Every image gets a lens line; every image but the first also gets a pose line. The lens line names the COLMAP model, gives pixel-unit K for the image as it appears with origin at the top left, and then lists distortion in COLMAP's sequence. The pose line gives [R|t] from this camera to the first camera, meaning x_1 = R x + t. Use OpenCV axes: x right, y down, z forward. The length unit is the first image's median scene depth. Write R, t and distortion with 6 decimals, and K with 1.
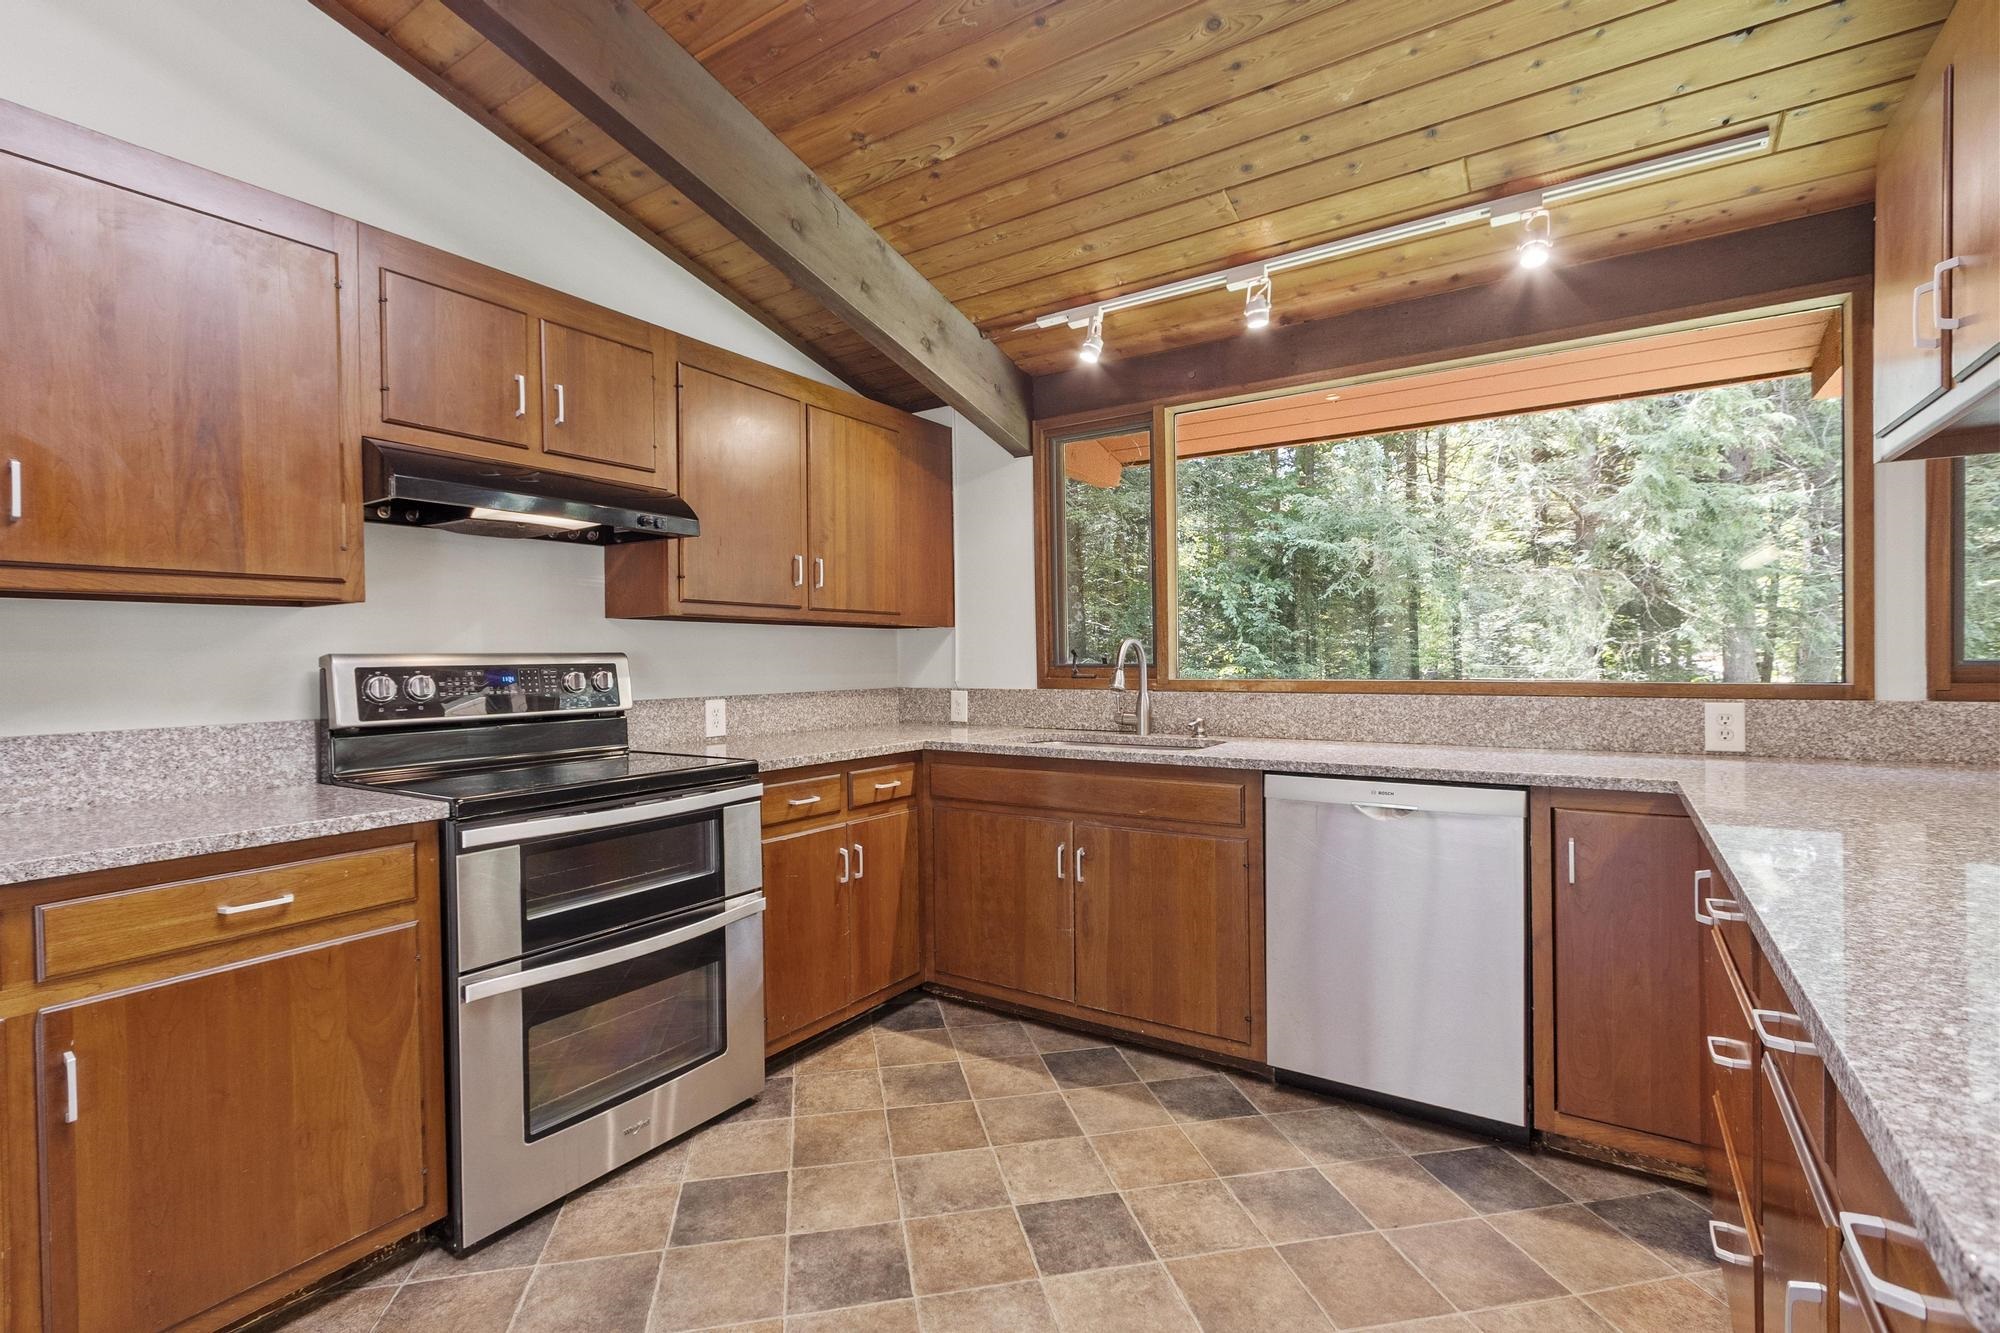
lens RADIAL K [[895.7, 0, 1005.0], [0, 895.7, 670.5], [0, 0, 1]] dist [0.006150, -0.000202]
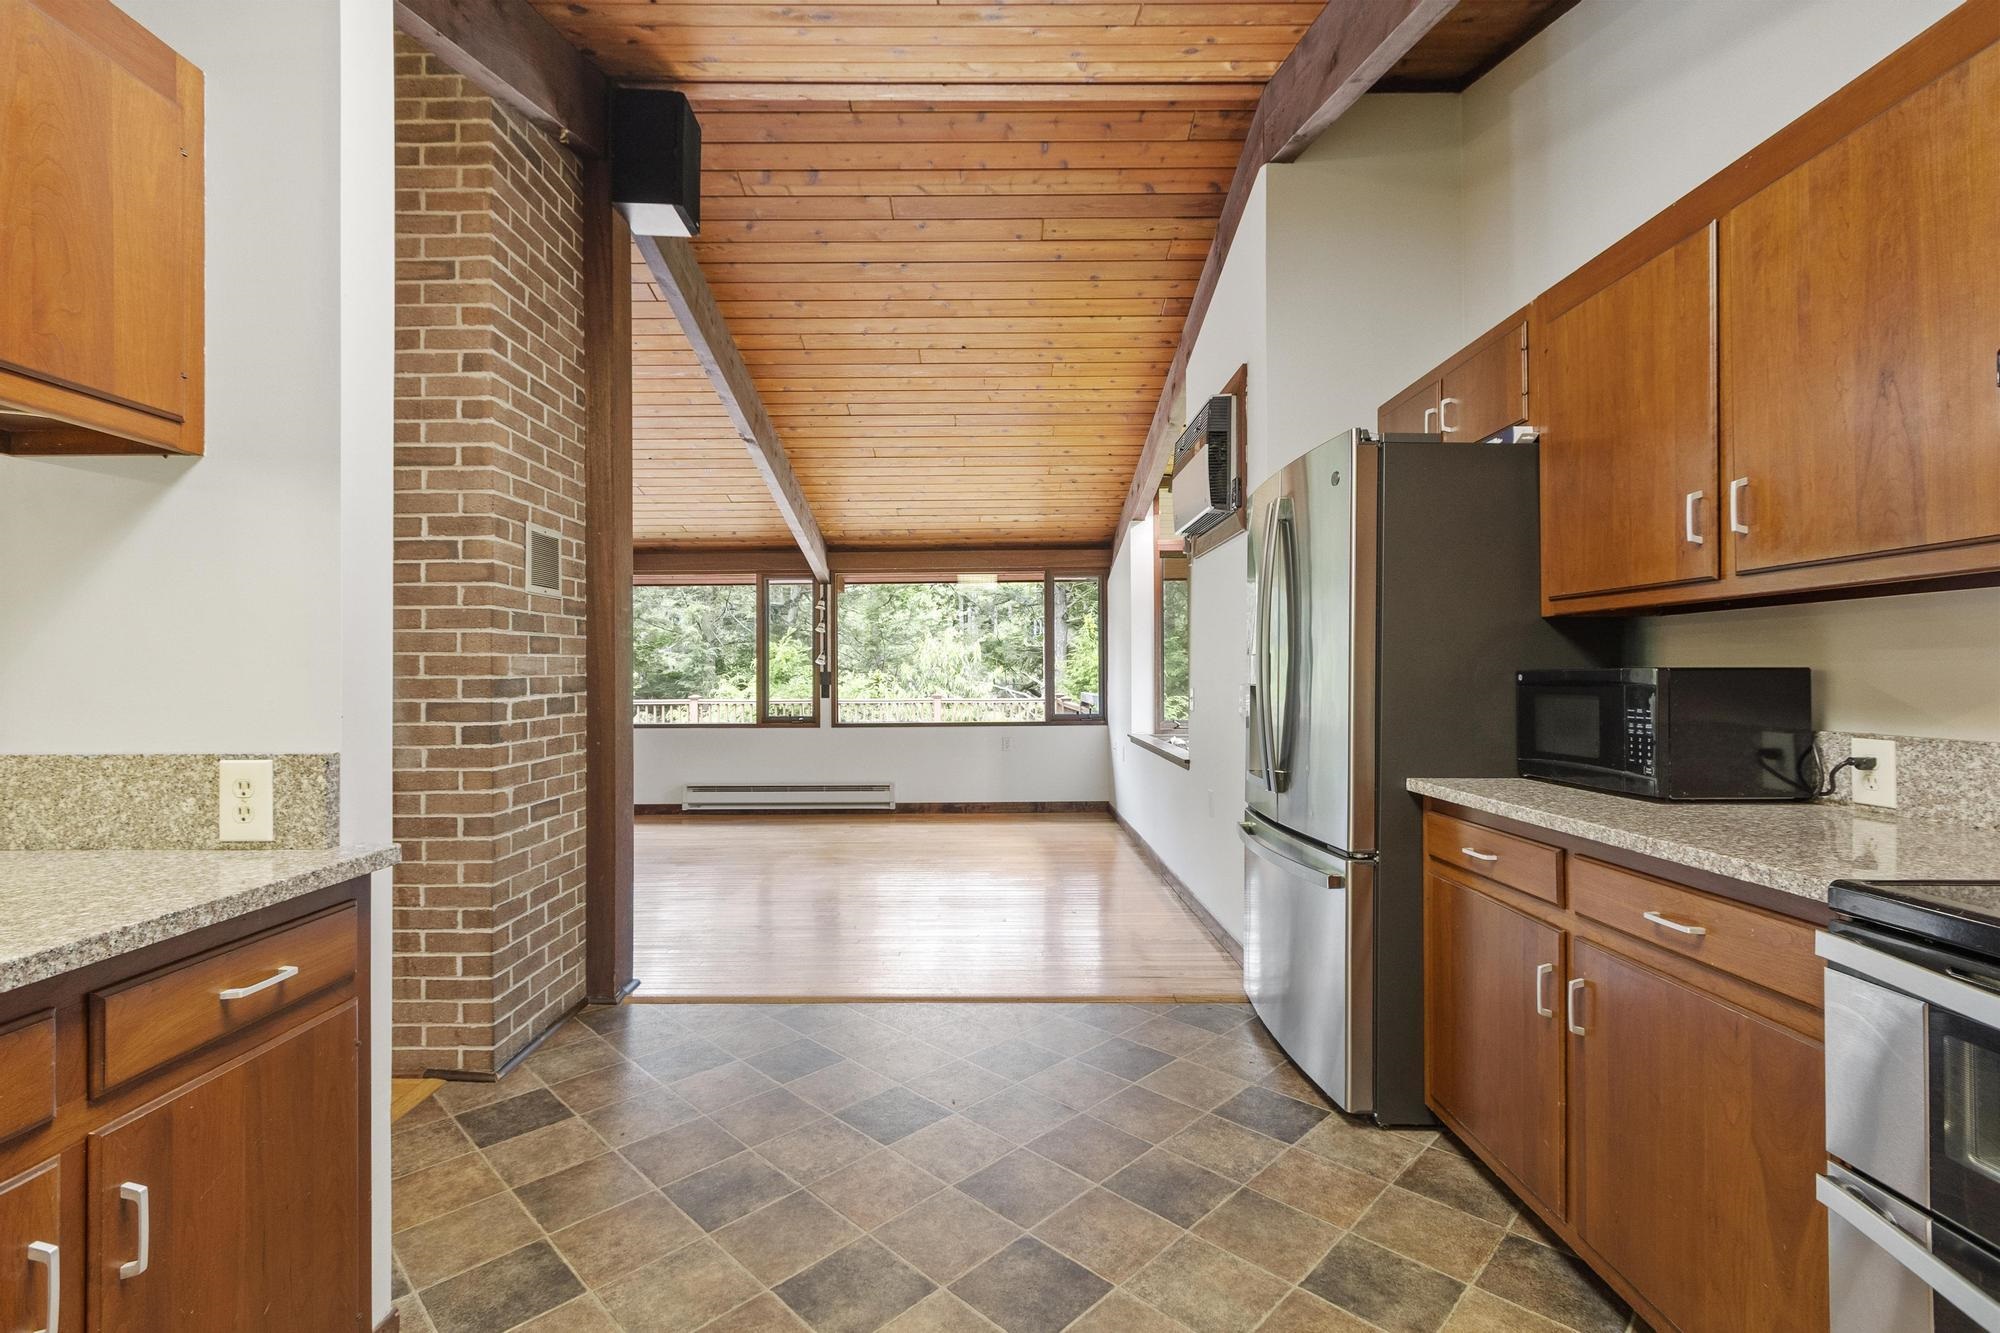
lens RADIAL K [[895.7, 0, 987.9], [0, 895.7, 671.9], [0, 0, 1]] dist [0.006150, -0.000202]
pose [[-0.835255, 0.016343, -0.549620, 0.156783], [0.007498, 0.999804, 0.018335, -0.013439], [0.549812, 0.011193, -0.835213, 0.796698]]
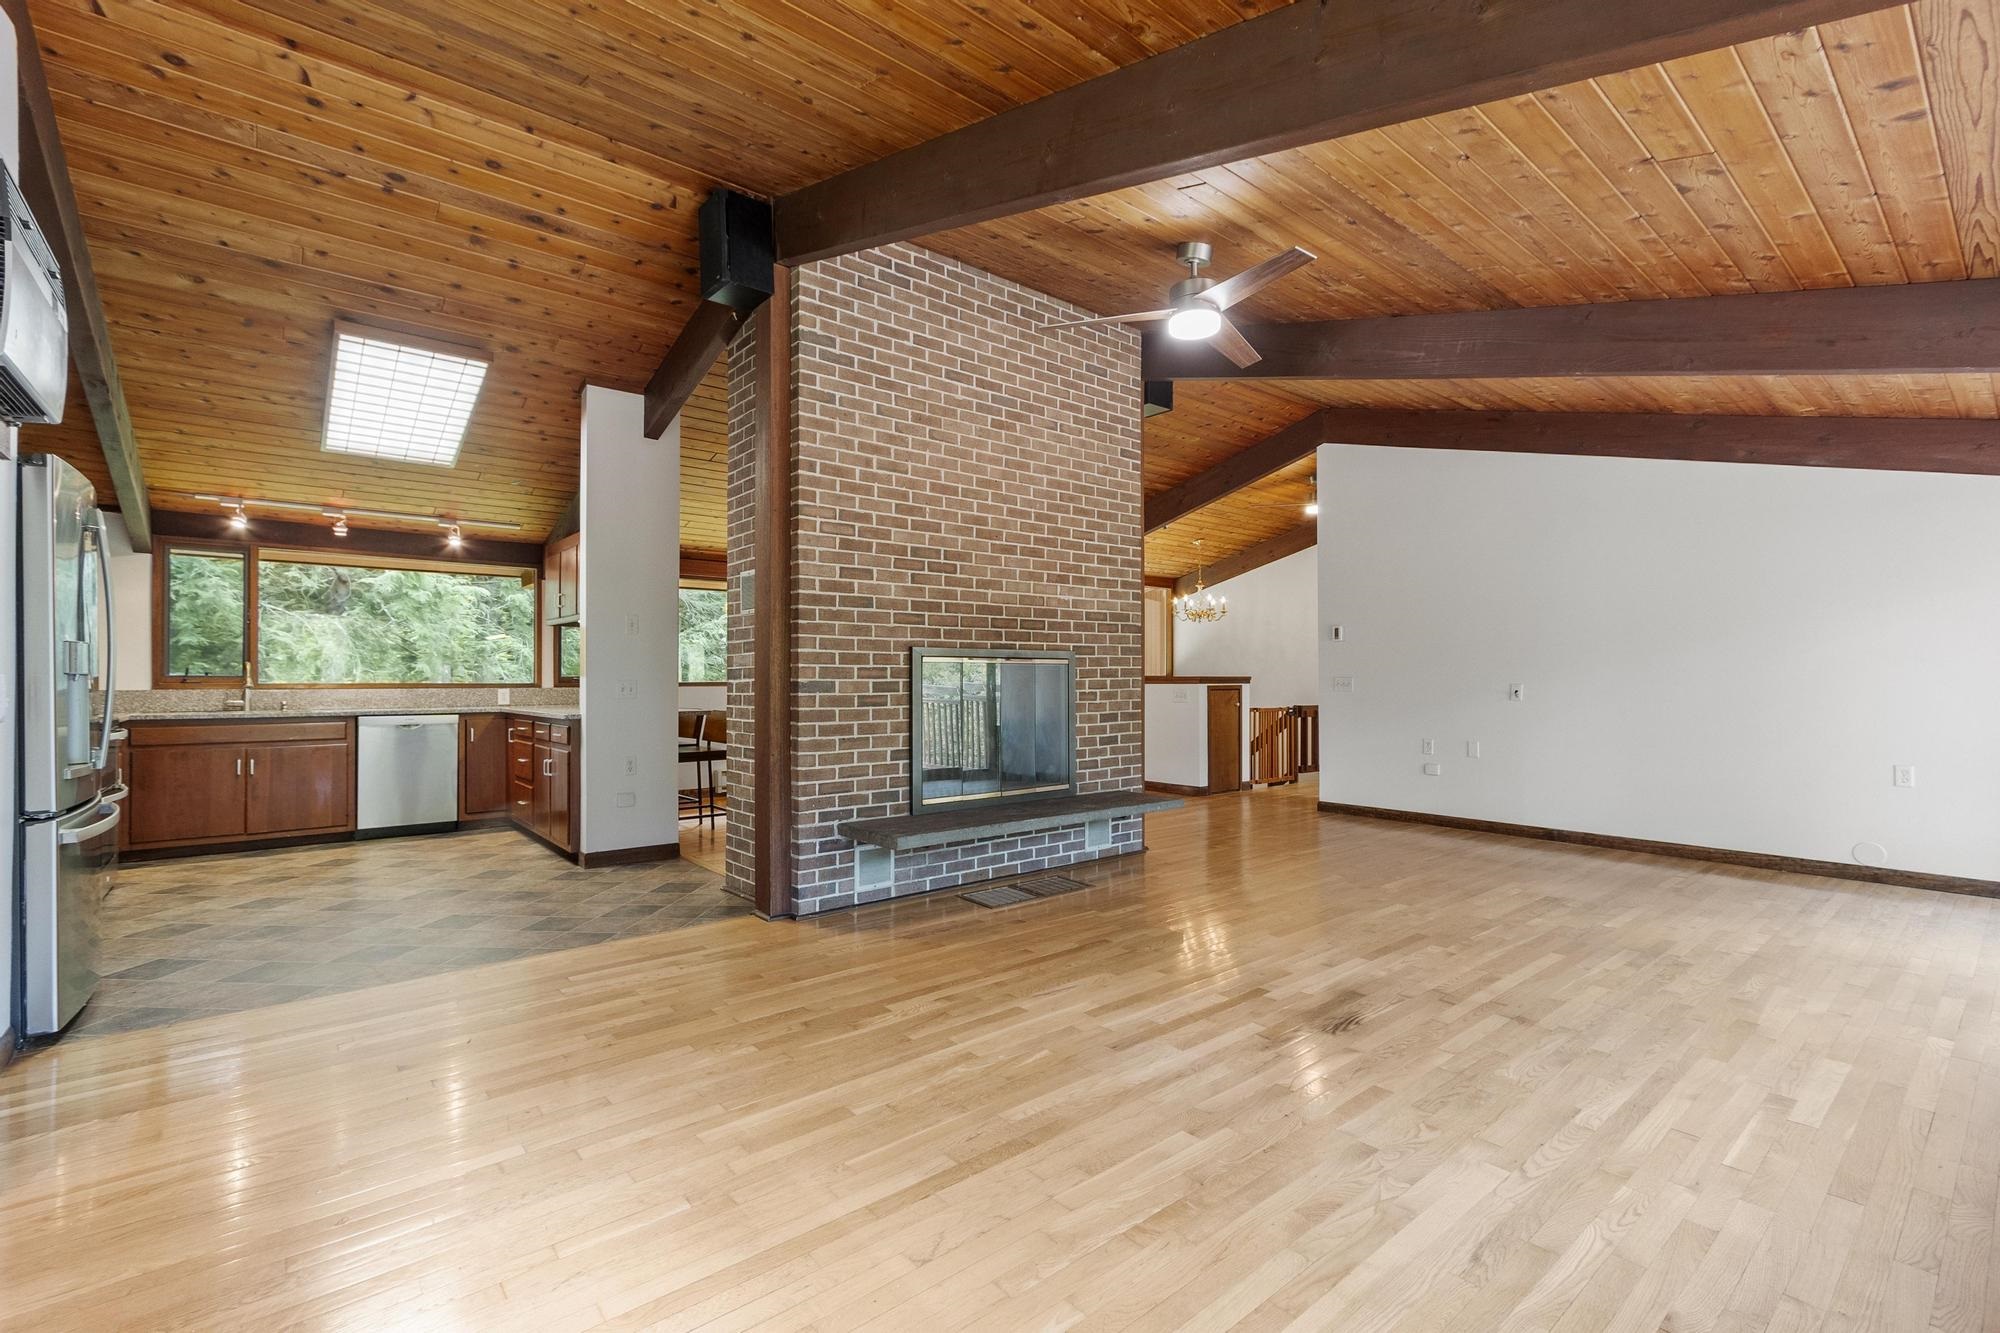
lens RADIAL K [[895.7, 0, 991.8], [0, 895.7, 665.5], [0, 0, 1]] dist [0.006150, -0.000202]
pose [[0.292138, 0.026722, 0.956003, -1.497044], [0.013928, 0.999385, -0.032191, 0.068663], [-0.956275, 0.022719, 0.291586, -1.363293]]
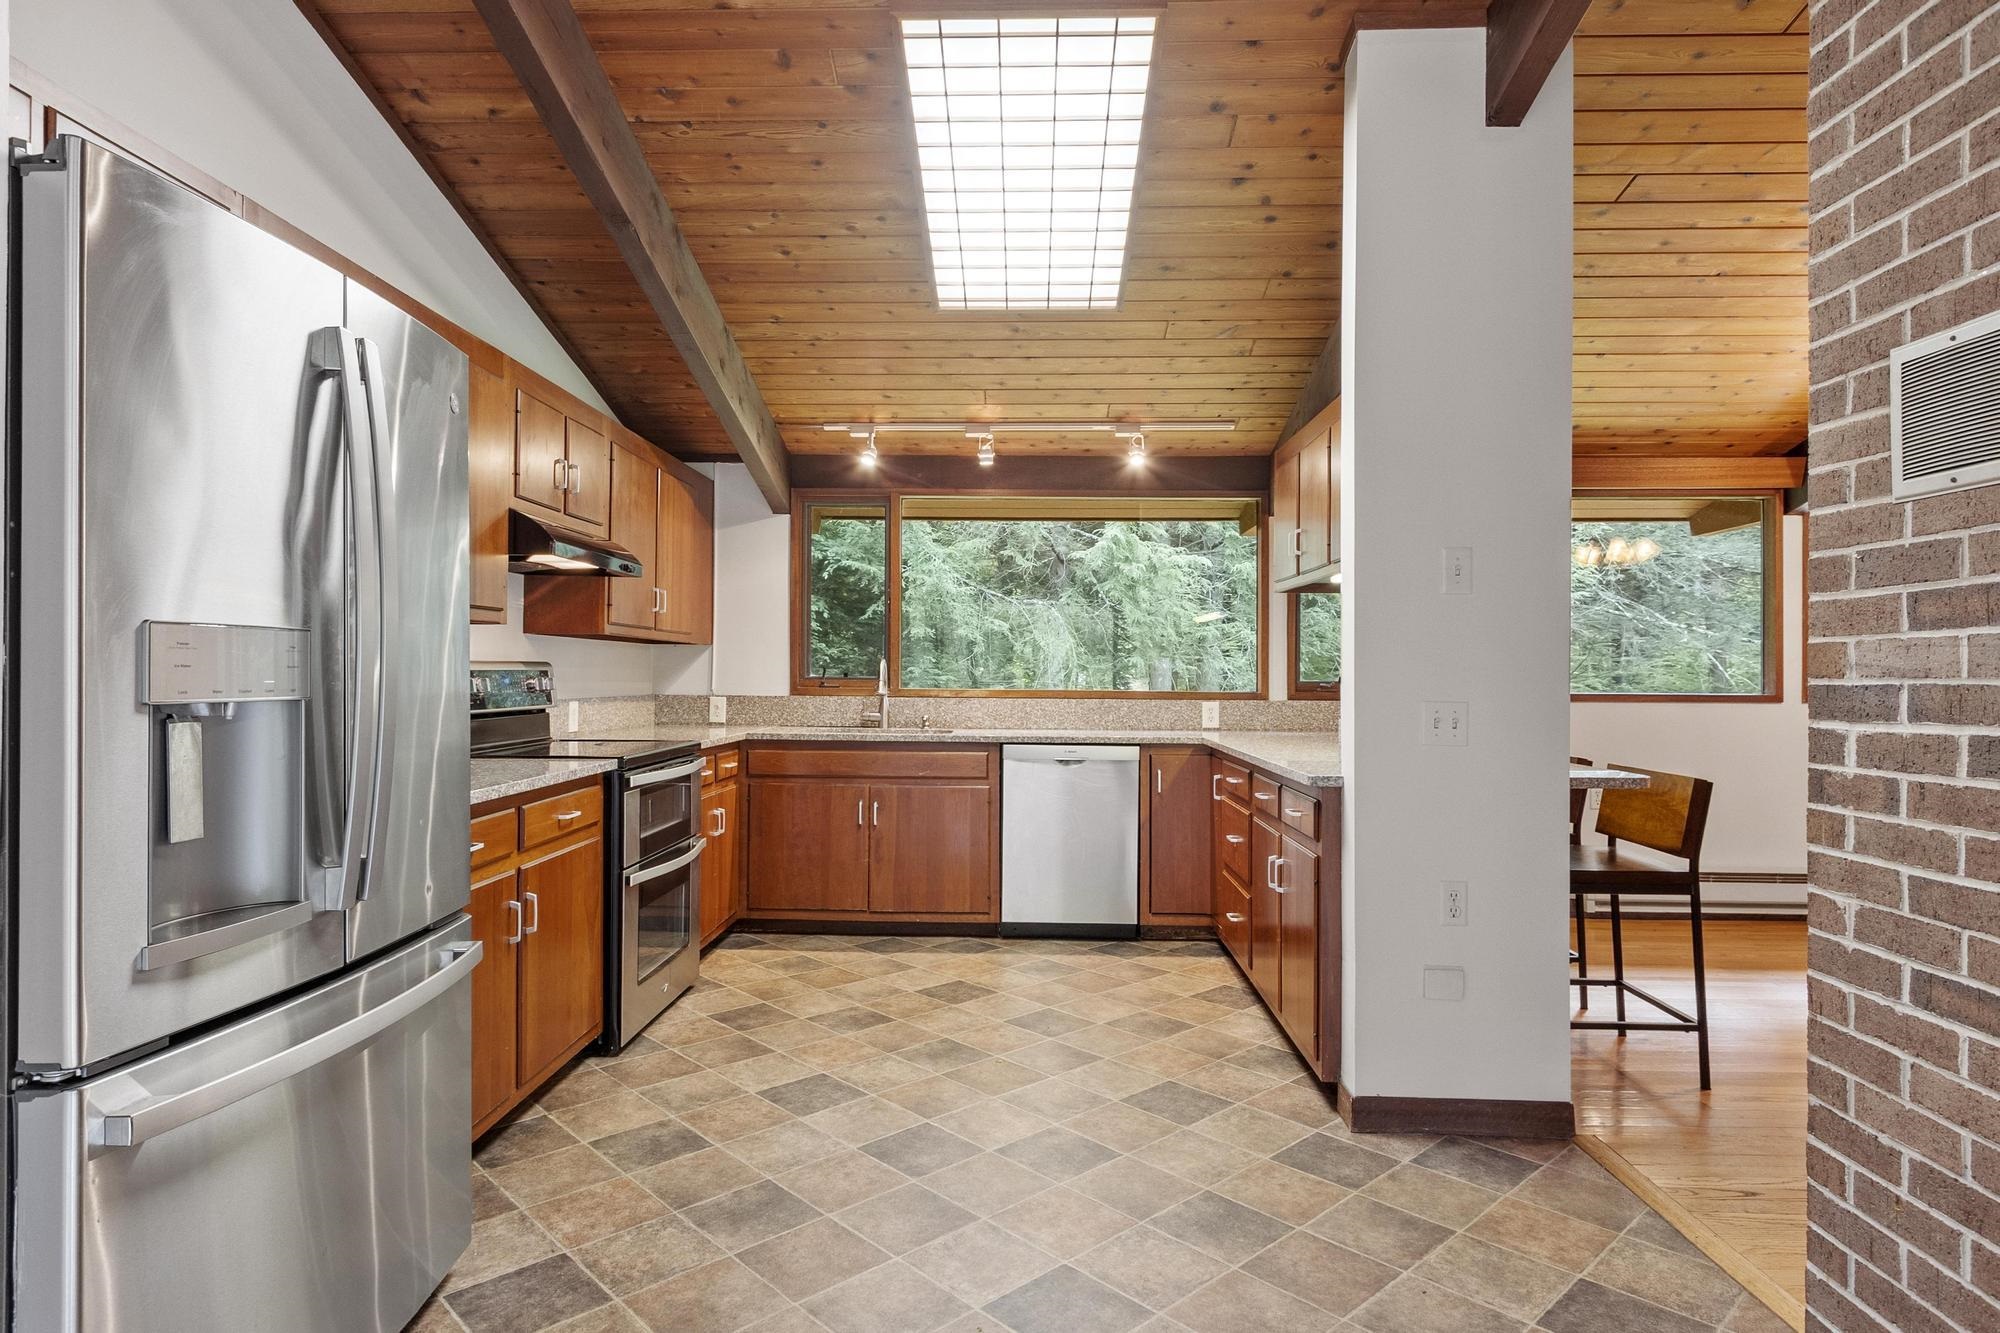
lens RADIAL K [[1090.3, 0, 991.6], [0, 1090.3, 661.9], [0, 0, 1]] dist [0.002064, -0.001155]
pose [[0.851073, 0.022690, 0.524557, -0.705037], [-0.009316, 0.999561, -0.028122, 0.017678], [-0.524965, 0.019047, 0.850911, -0.629965]]
